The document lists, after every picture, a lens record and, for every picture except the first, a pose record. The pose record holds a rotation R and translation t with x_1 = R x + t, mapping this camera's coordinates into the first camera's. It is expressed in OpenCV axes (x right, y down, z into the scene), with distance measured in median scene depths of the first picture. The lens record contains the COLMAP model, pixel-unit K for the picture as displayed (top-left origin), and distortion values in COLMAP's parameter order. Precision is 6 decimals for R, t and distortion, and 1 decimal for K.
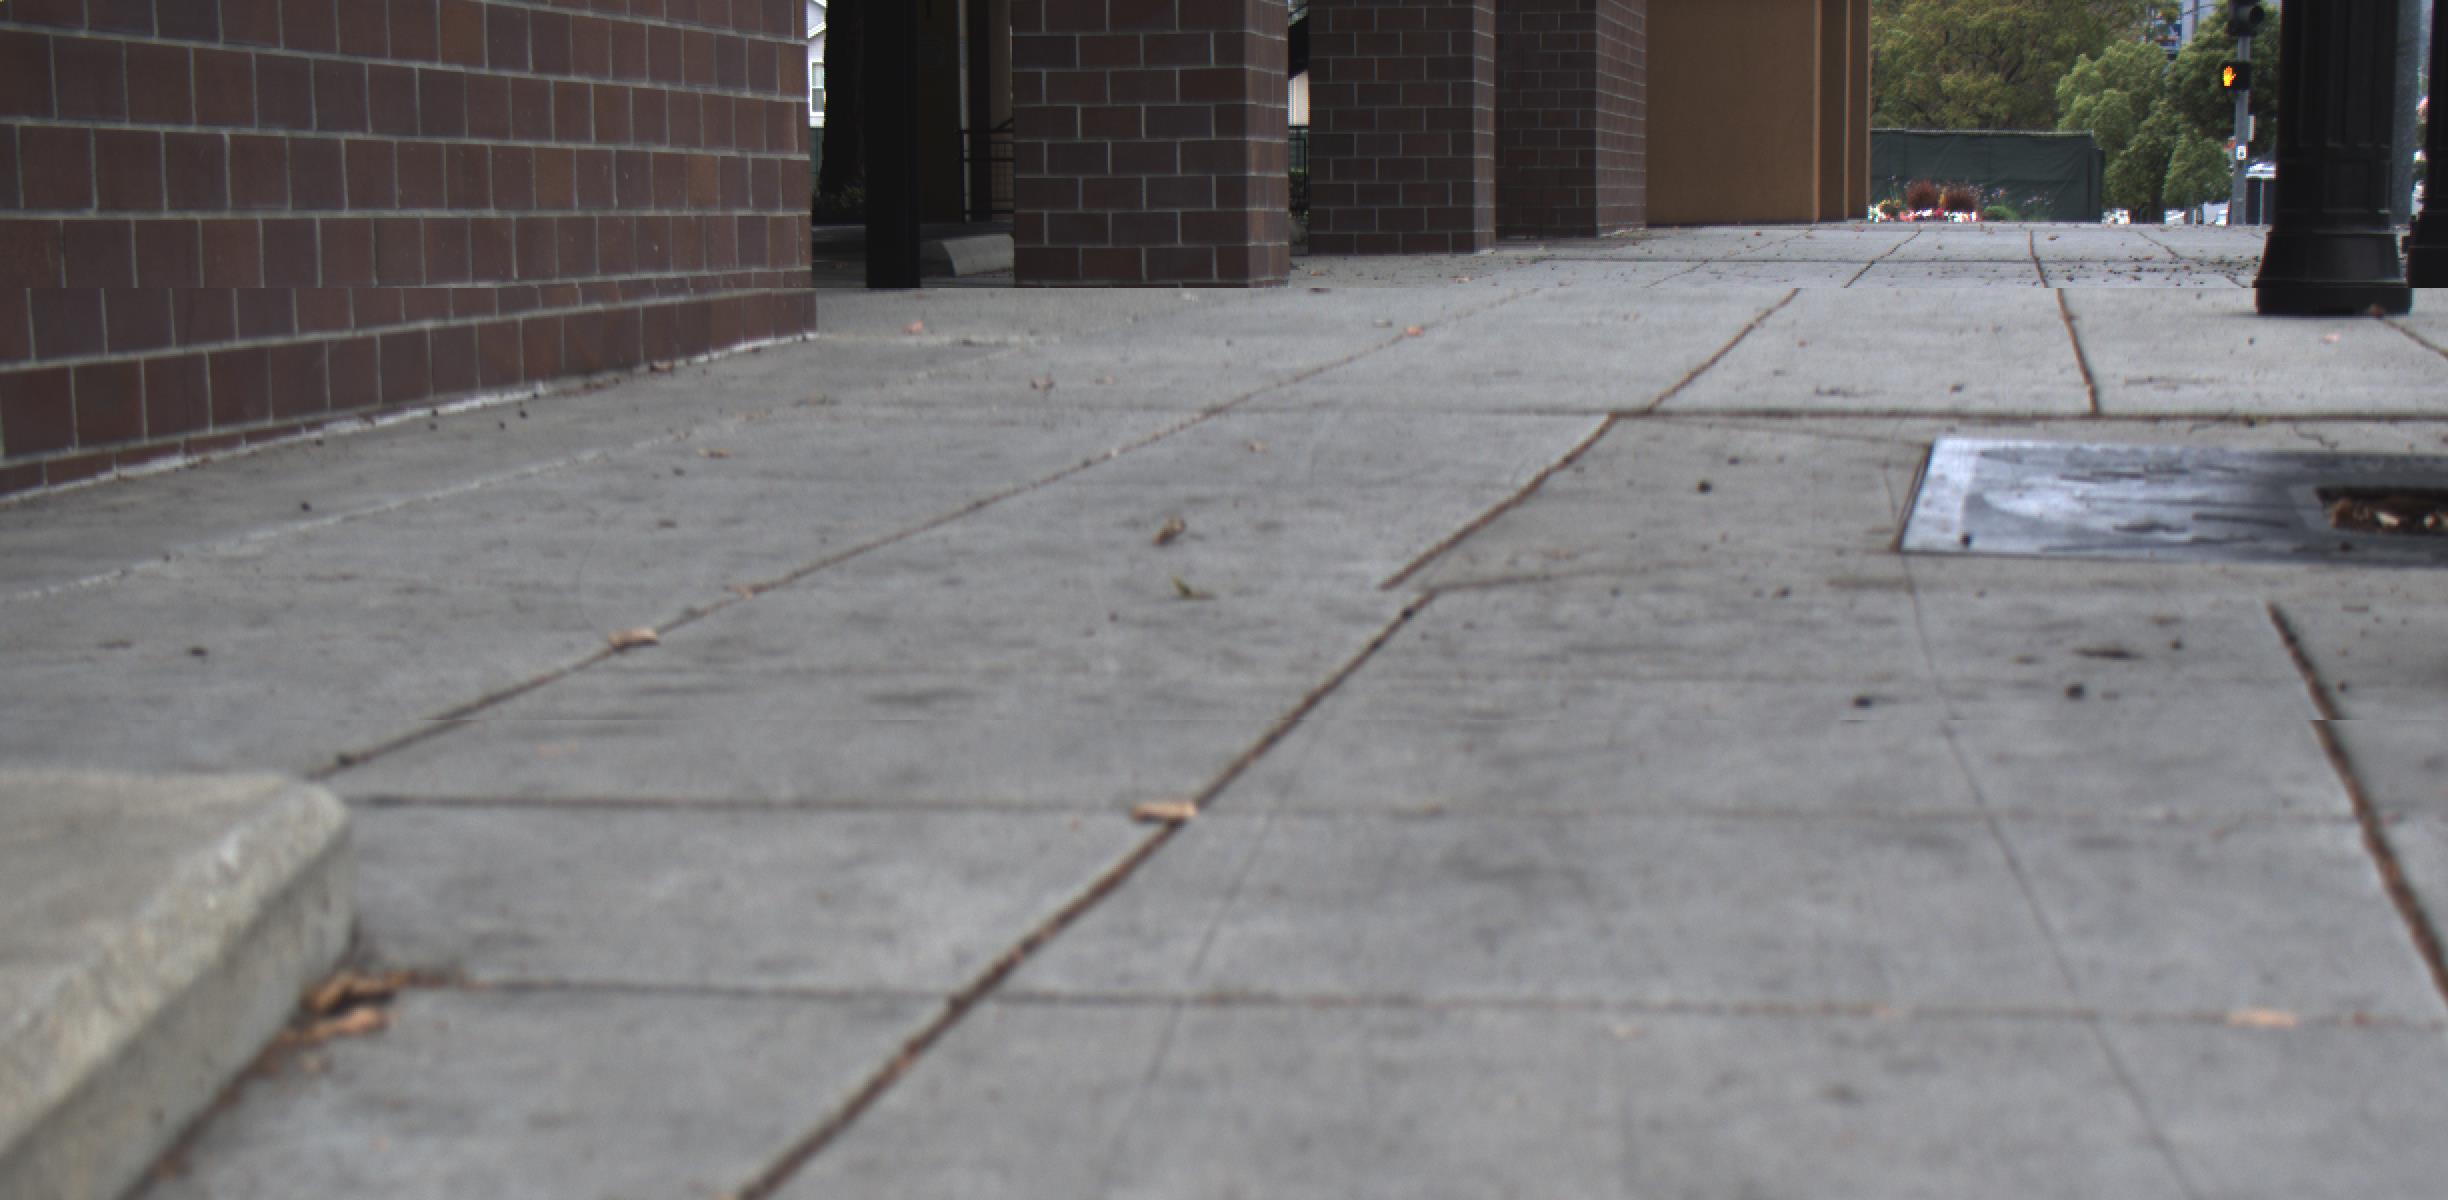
lens RADIAL K [[3999.7, 0, 1247.5], [0, 3999.7, 617.8], [0, 0, 1]] dist [-0.080589, 0.000000]
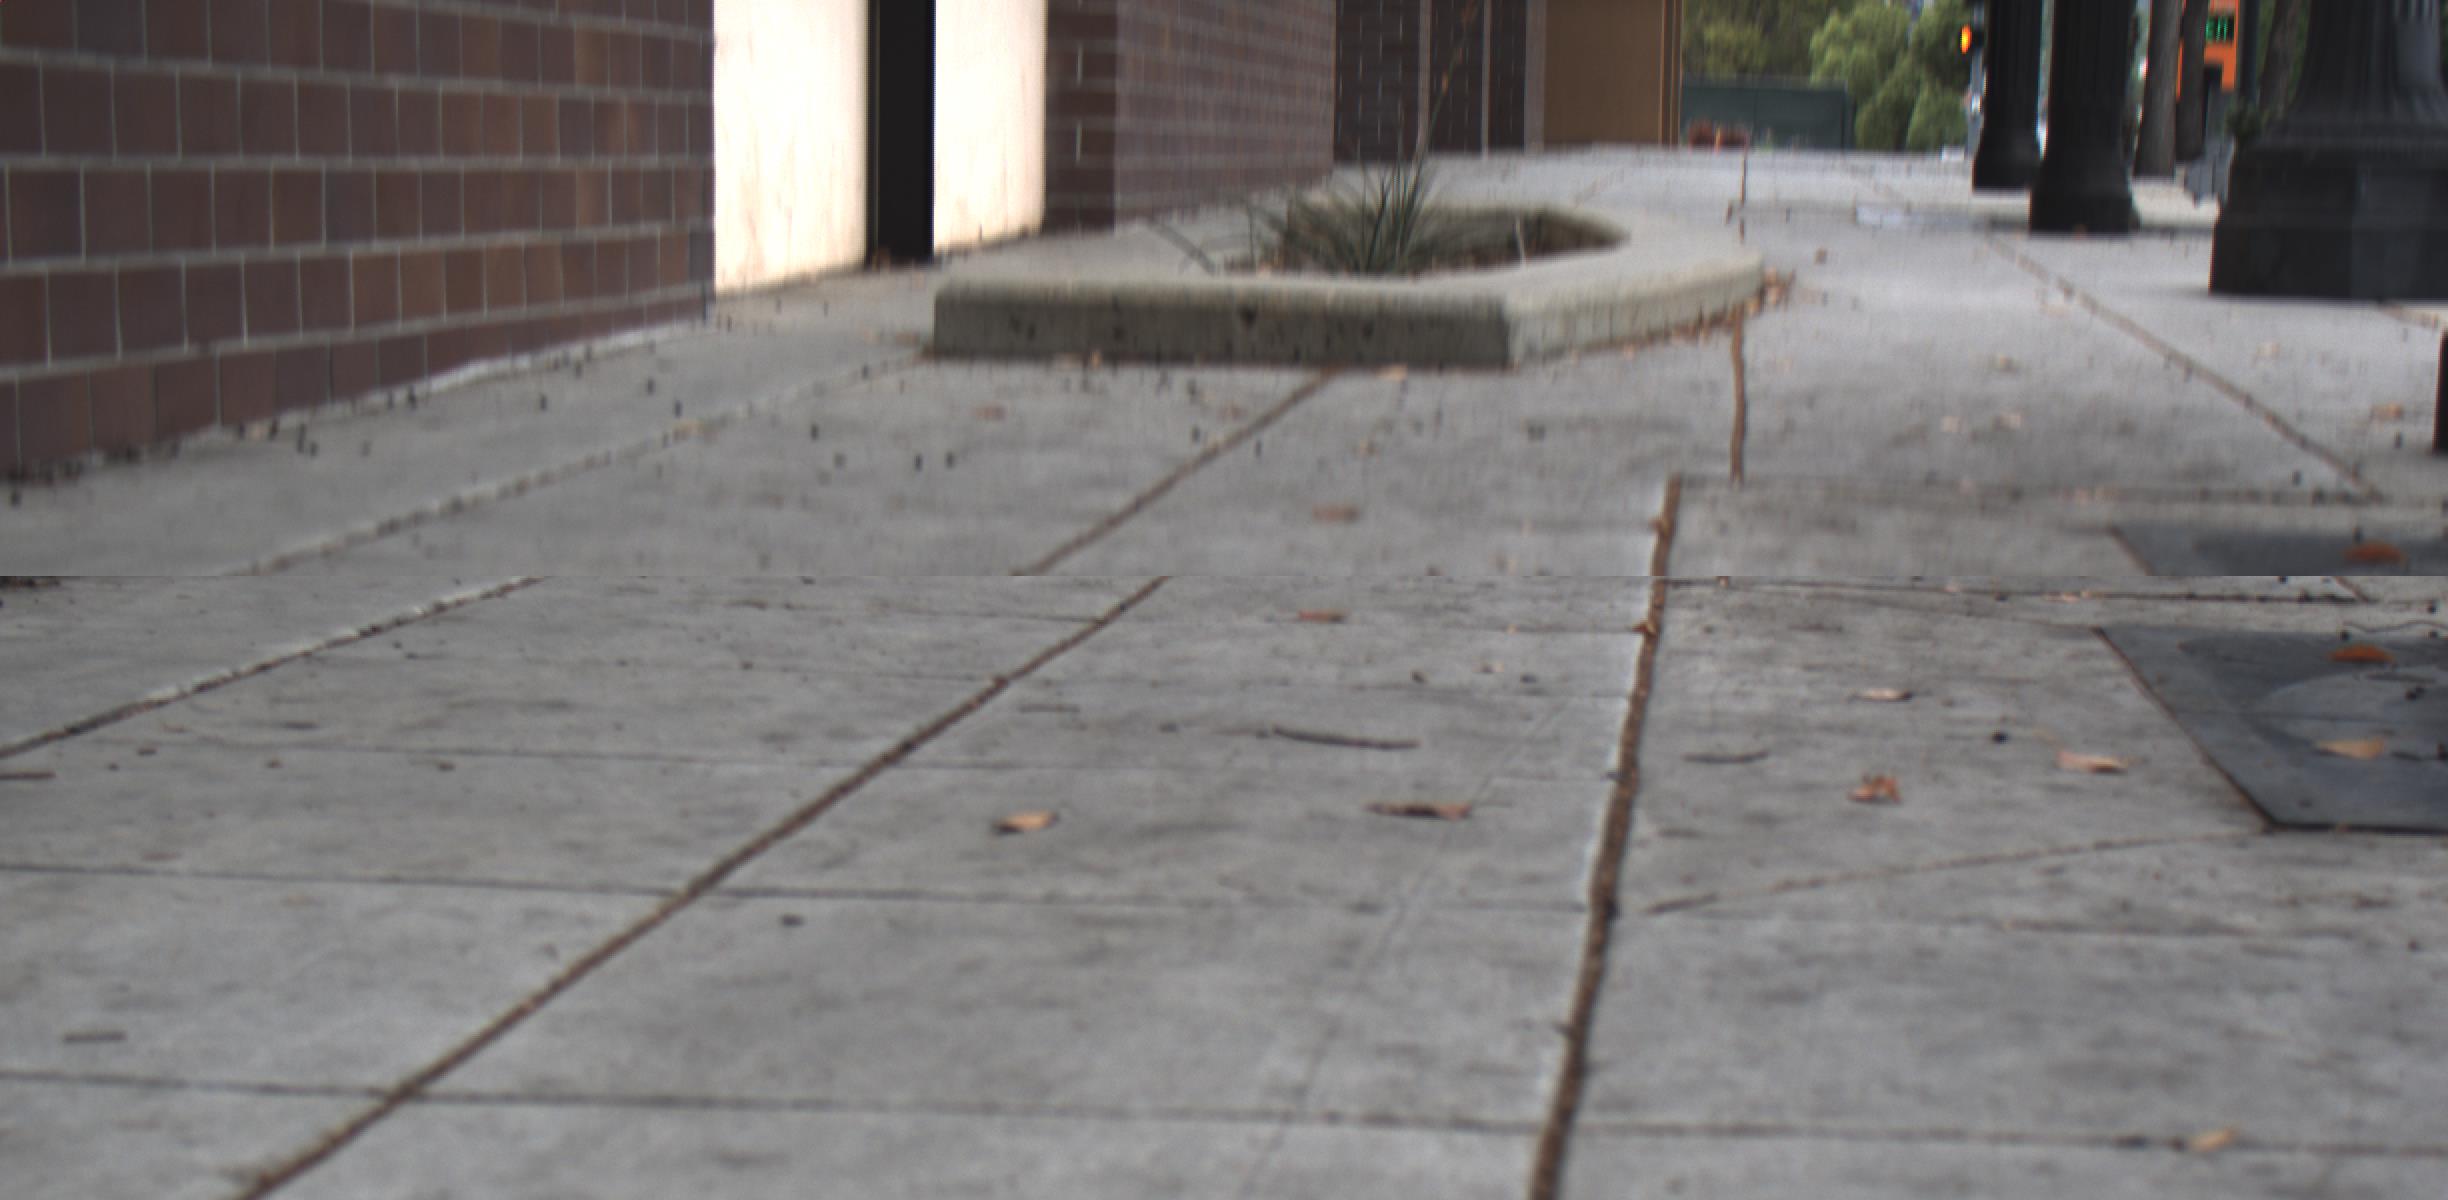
lens RADIAL K [[3999.7, 0, 1229.9], [0, 3999.7, 616.4], [0, 0, 1]] dist [-0.080589, 0.000000]
pose [[0.997932, 0.016146, 0.062223, -0.029188], [-0.017149, 0.999731, 0.015624, 0.014034], [-0.061954, -0.016659, 0.997940, -0.117154]]
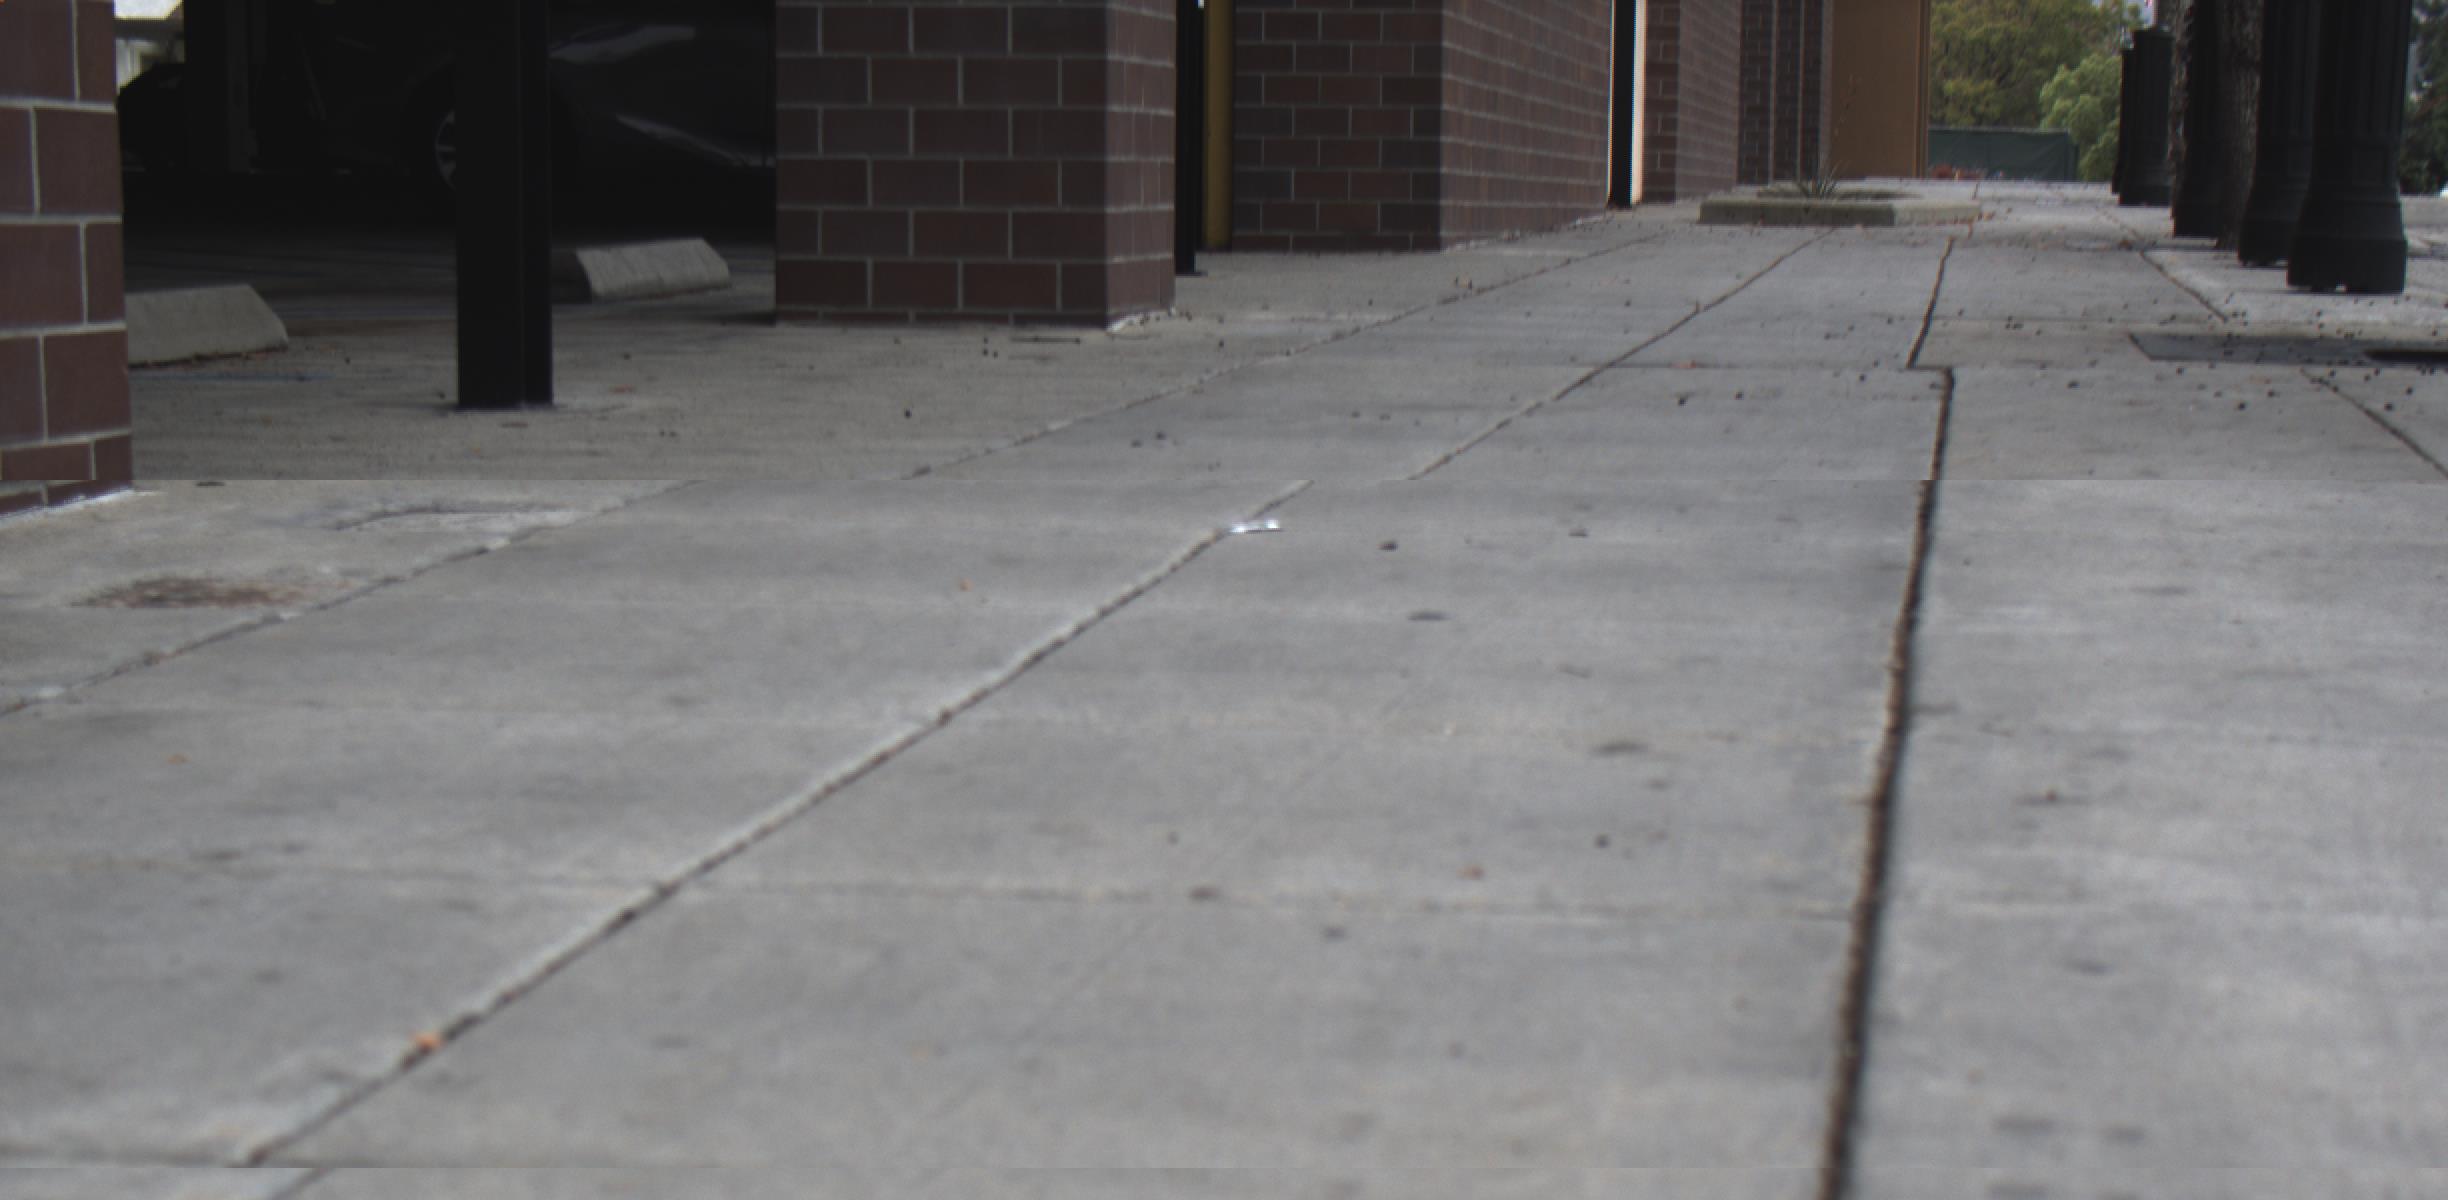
lens RADIAL K [[3999.7, 0, 1223.4], [0, 3999.7, 601.7], [0, 0, 1]] dist [-0.080589, 0.000000]
pose [[0.999847, 0.017395, 0.001932, -0.059117], [-0.017396, 0.999849, 0.000489, 0.033352], [-0.001924, -0.000522, 0.999998, -0.277364]]
